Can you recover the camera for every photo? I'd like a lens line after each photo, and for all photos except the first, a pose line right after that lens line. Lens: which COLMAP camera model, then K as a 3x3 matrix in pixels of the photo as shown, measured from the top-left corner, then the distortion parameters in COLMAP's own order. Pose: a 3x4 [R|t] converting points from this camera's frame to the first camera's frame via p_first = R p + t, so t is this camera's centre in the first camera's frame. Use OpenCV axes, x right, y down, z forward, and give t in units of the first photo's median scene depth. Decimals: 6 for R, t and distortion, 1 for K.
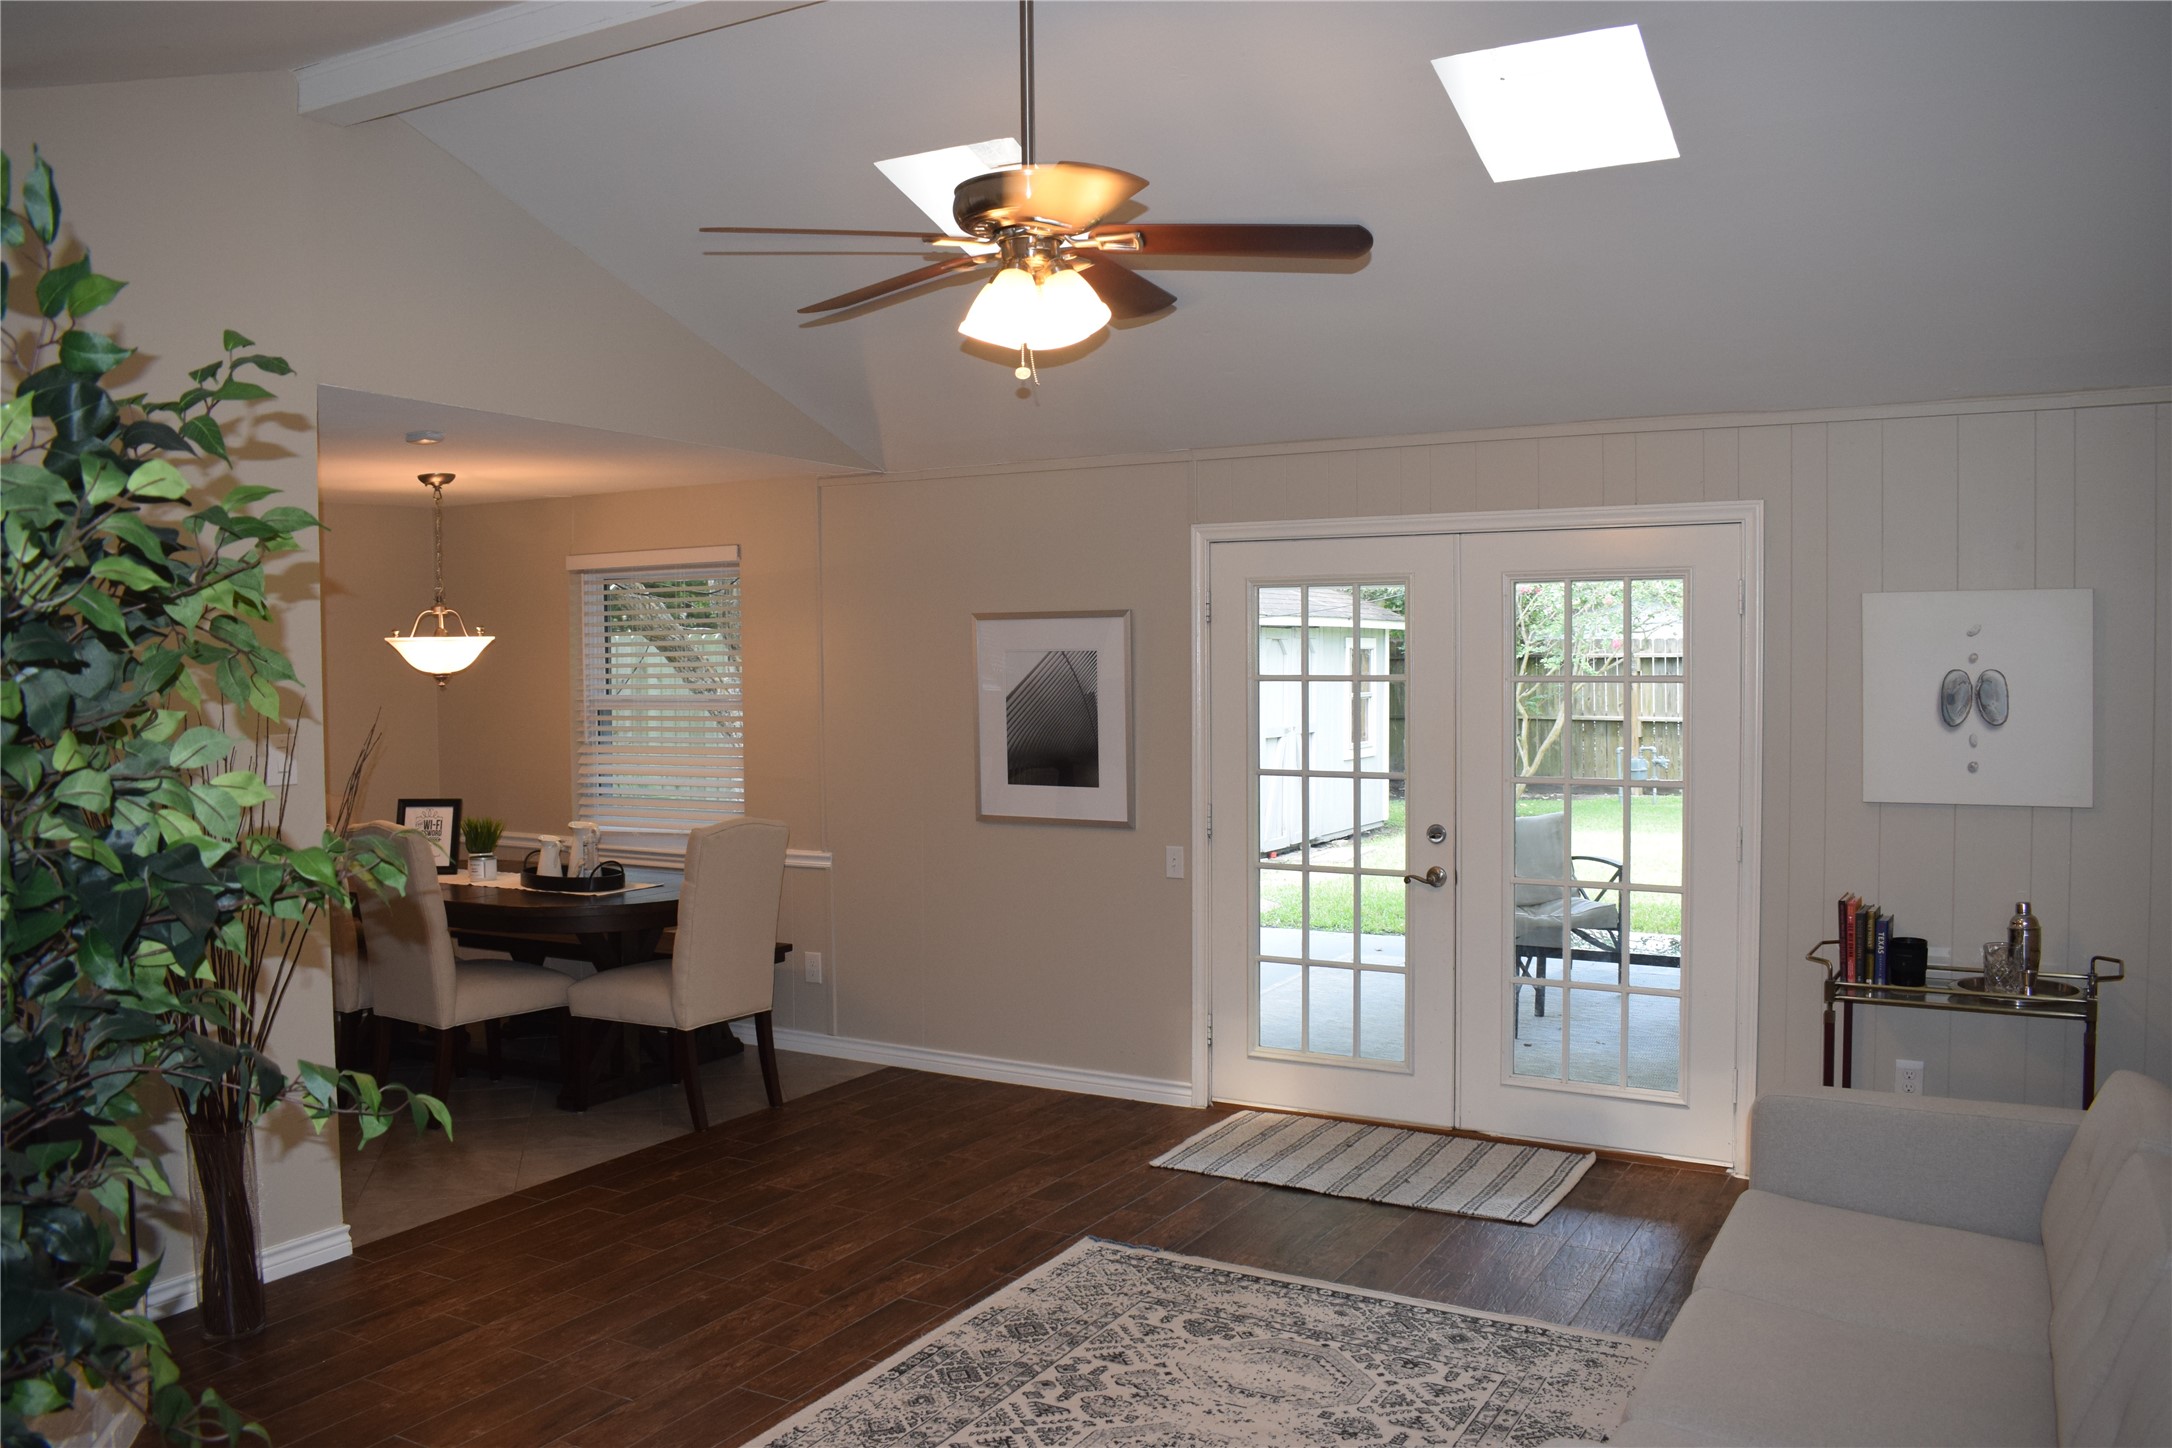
lens RADIAL K [[1687.0, 0, 1086.0], [0, 1687.0, 724.0], [0, 0, 1]] dist [-0.092646, 0.013711]
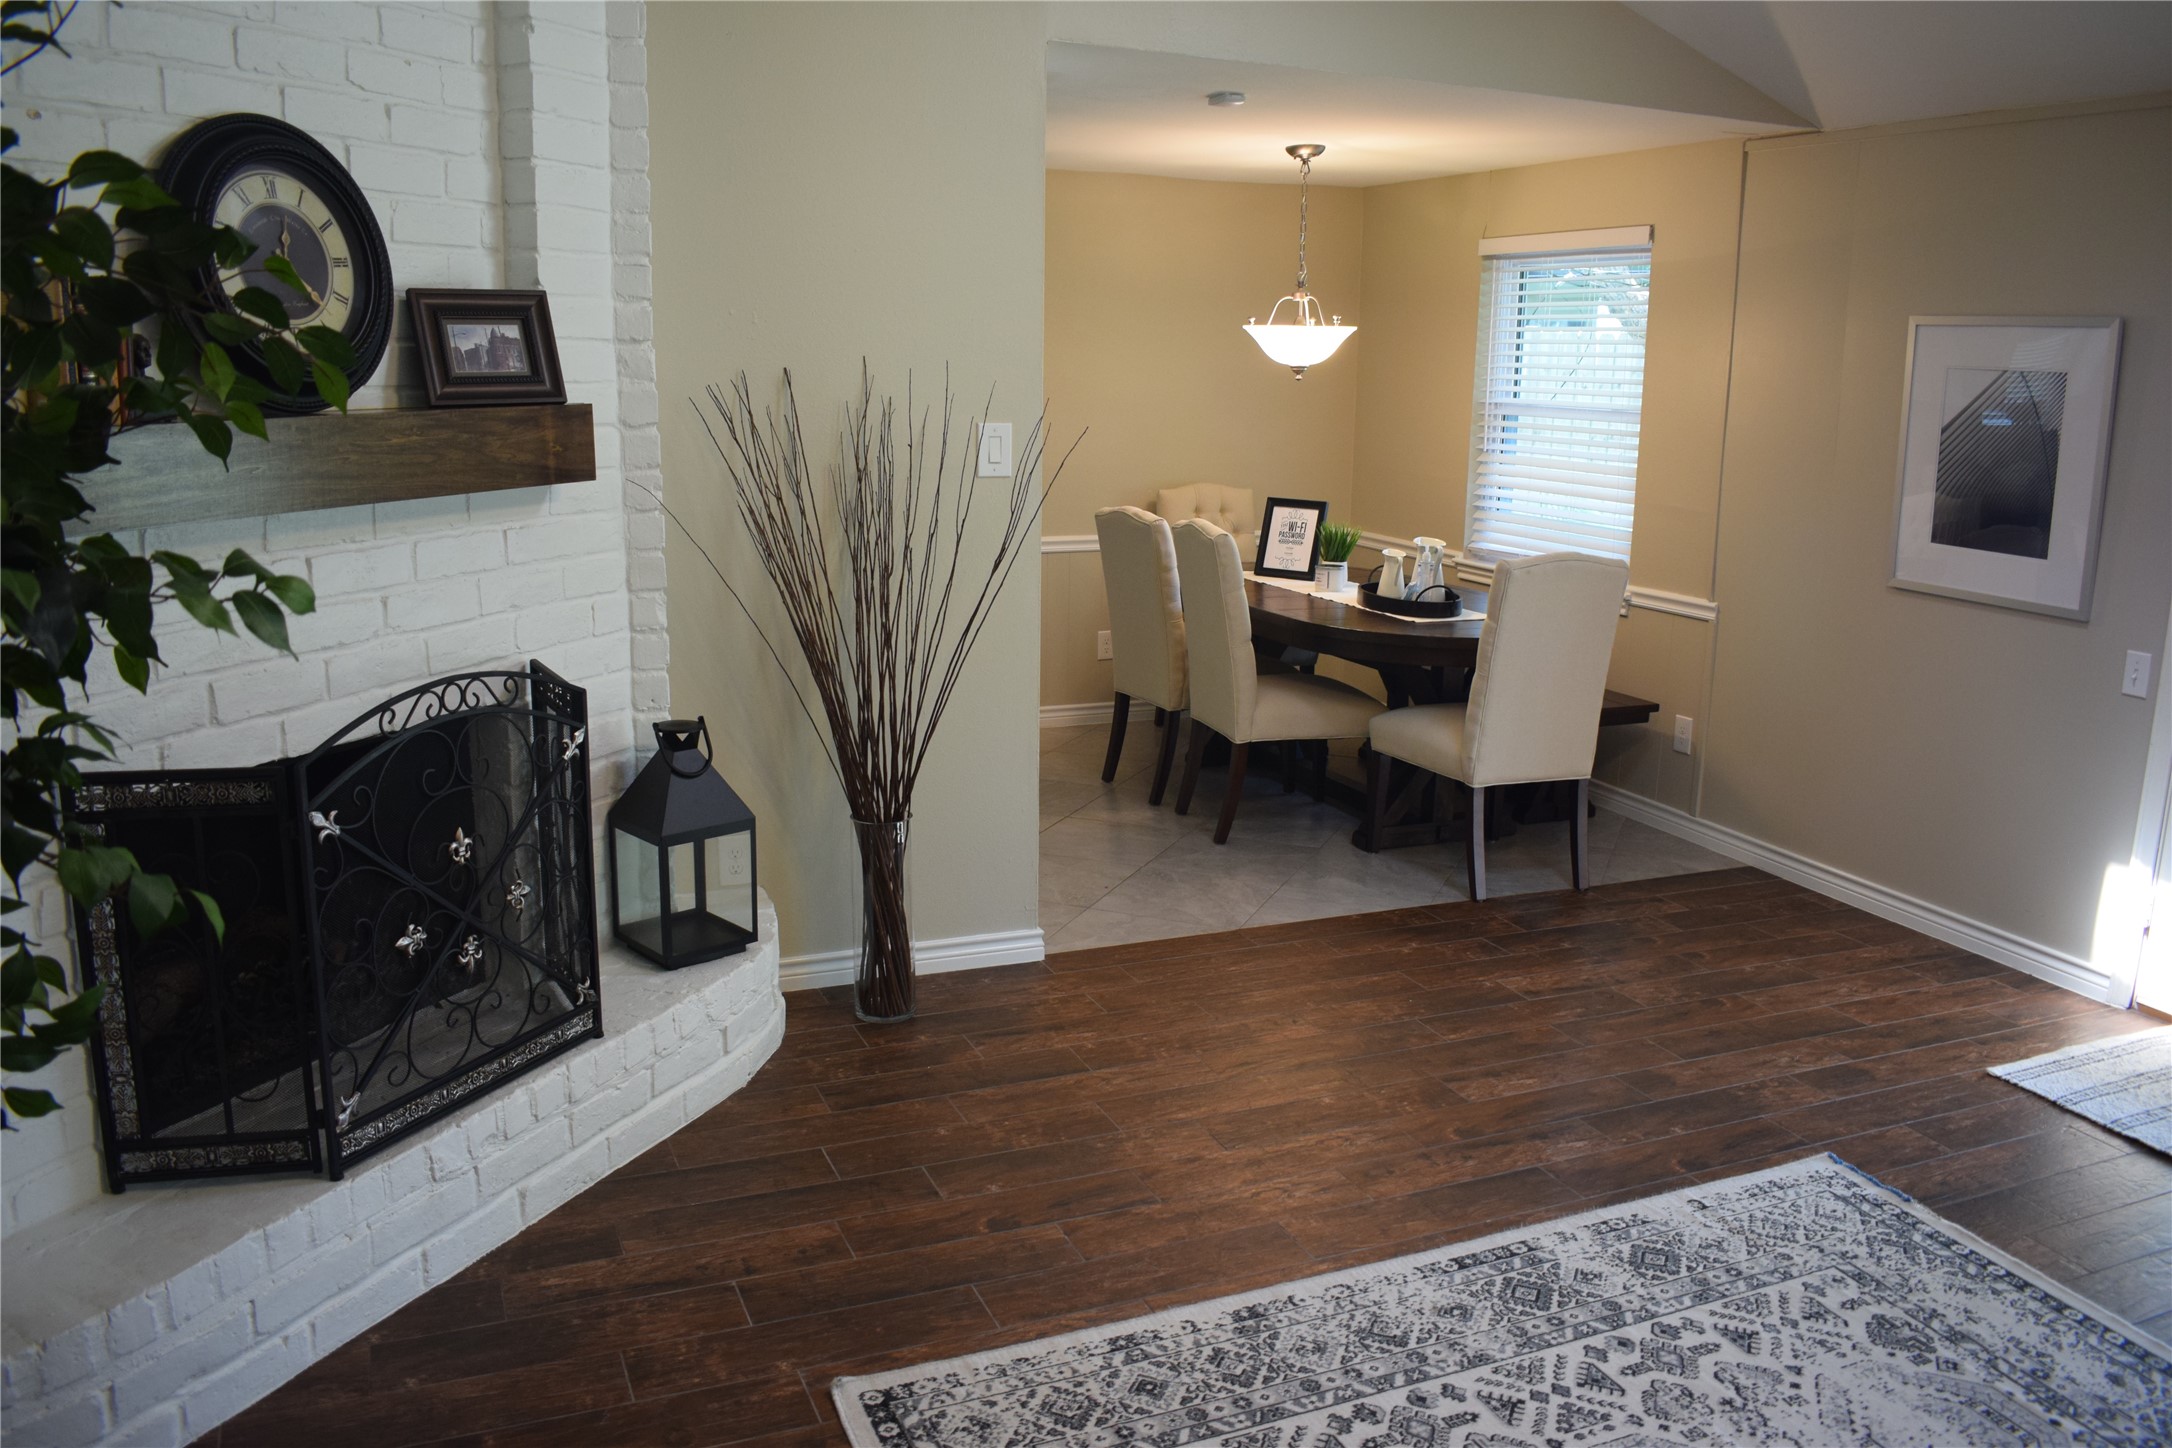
lens RADIAL K [[1687.0, 0, 1086.0], [0, 1687.0, 724.0], [0, 0, 1]] dist [-0.092646, 0.013711]
pose [[0.791393, 0.155516, -0.591196, 0.158921], [-0.048592, 0.980043, 0.192756, -0.013809], [0.609374, -0.123819, 0.783155, 0.251434]]
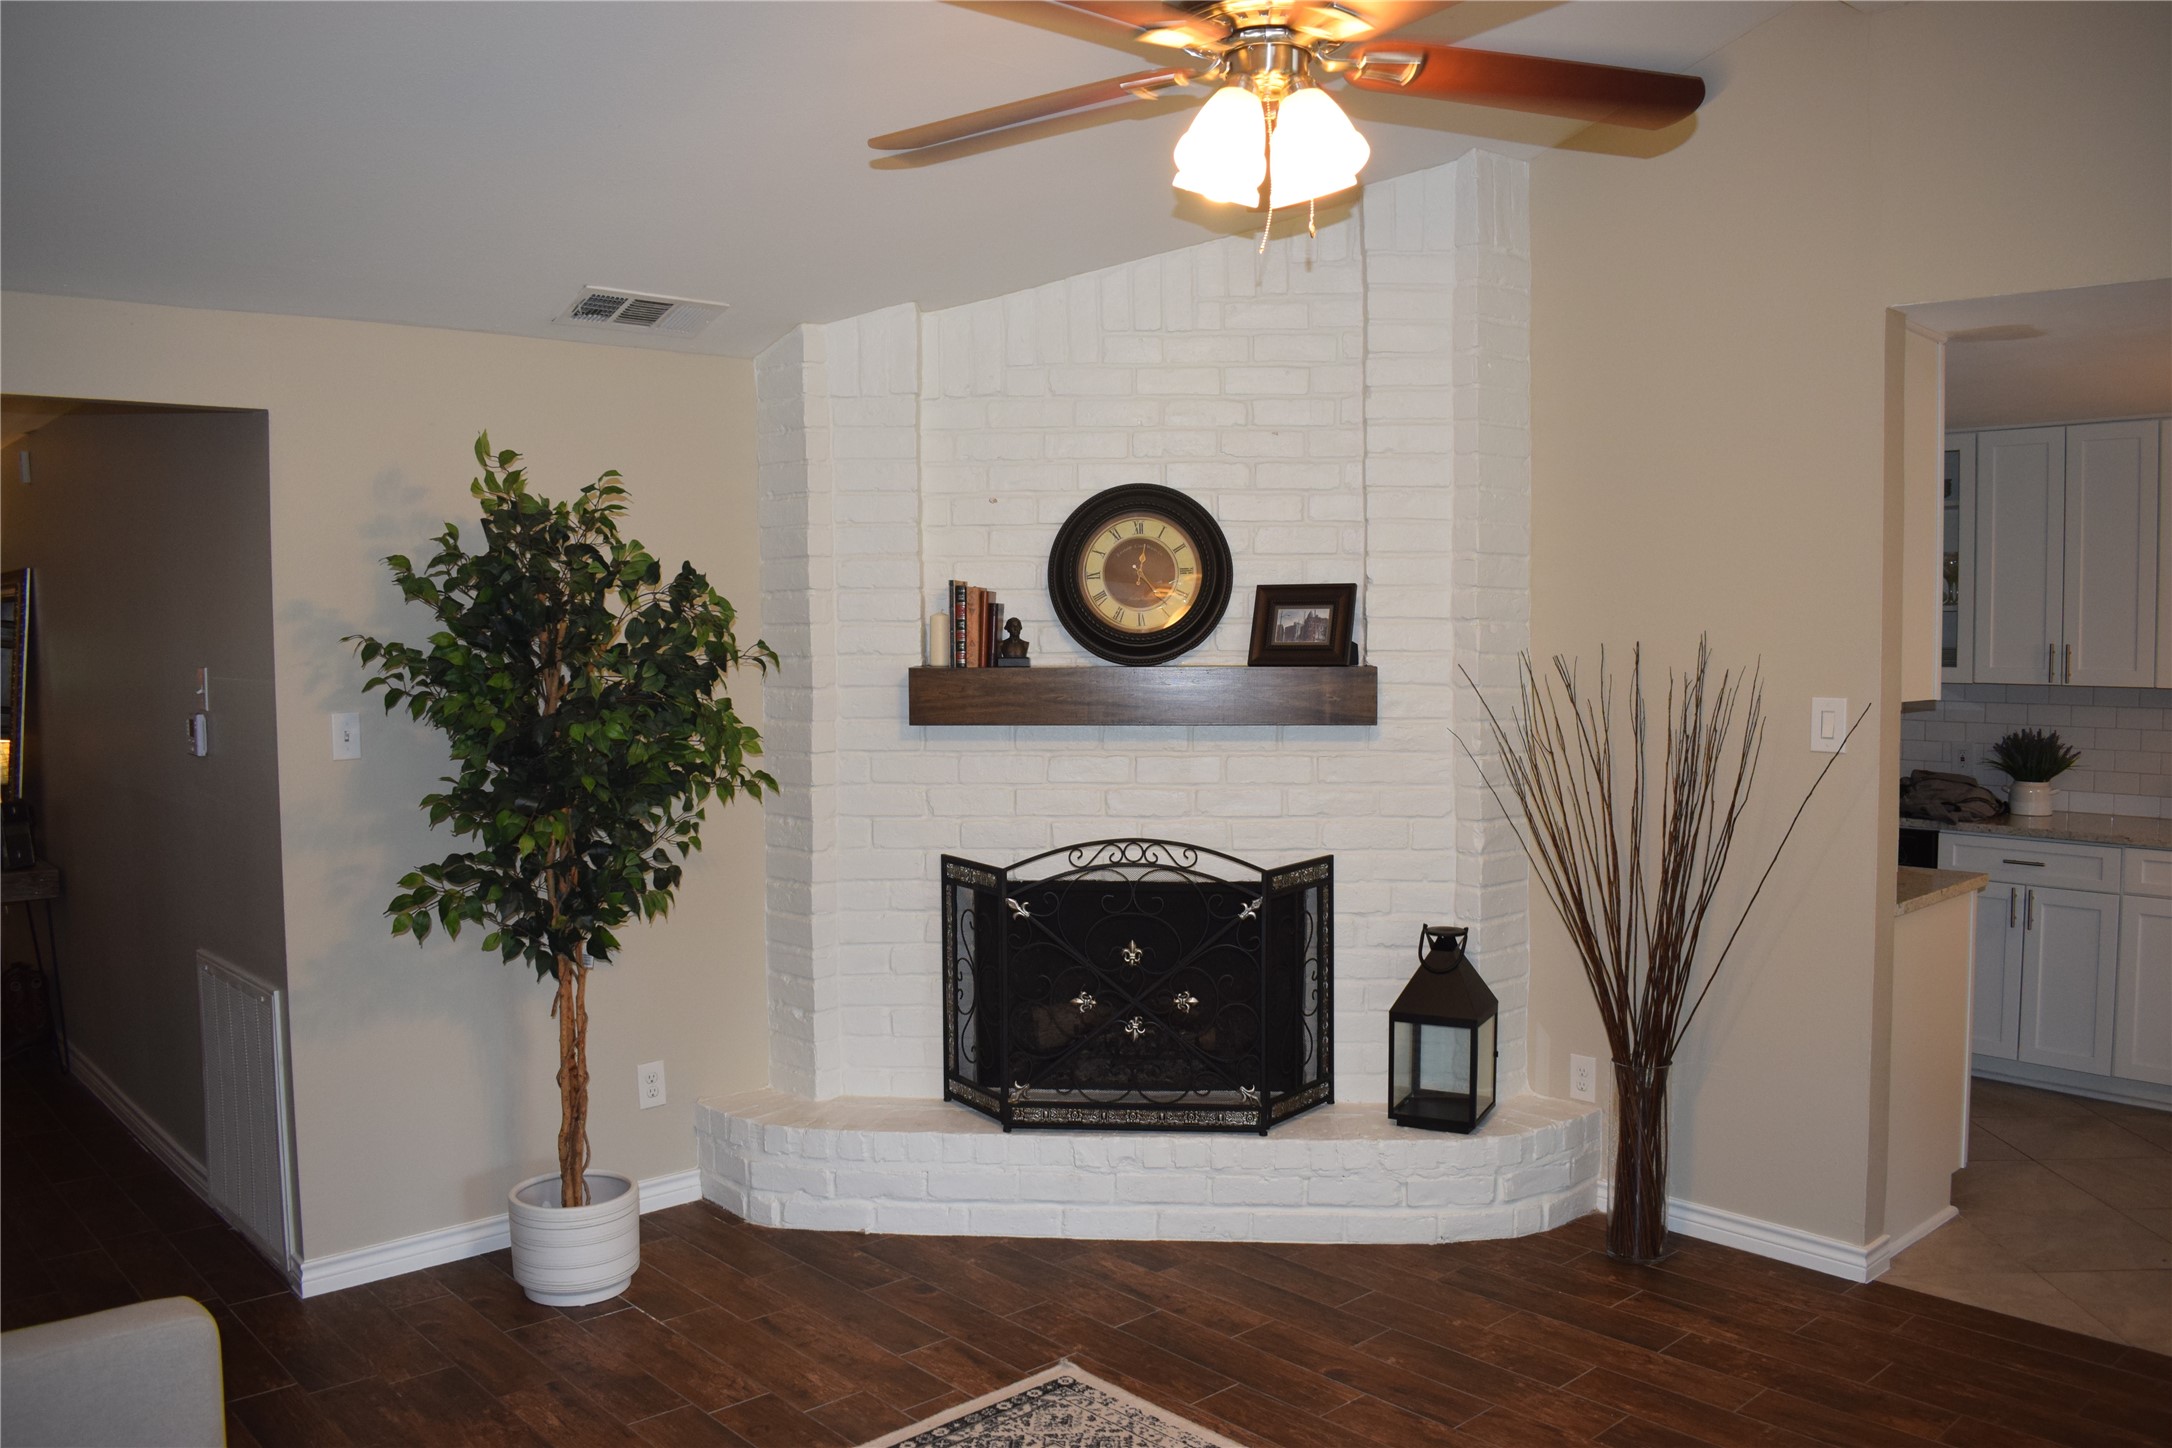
lens RADIAL K [[1687.0, 0, 1086.0], [0, 1687.0, 724.0], [0, 0, 1]] dist [-0.092646, 0.013711]
pose [[-0.302500, 0.070255, -0.950557, 0.538944], [-0.029903, 0.996089, 0.083136, -0.045323], [0.952680, 0.053573, -0.299216, 0.894618]]
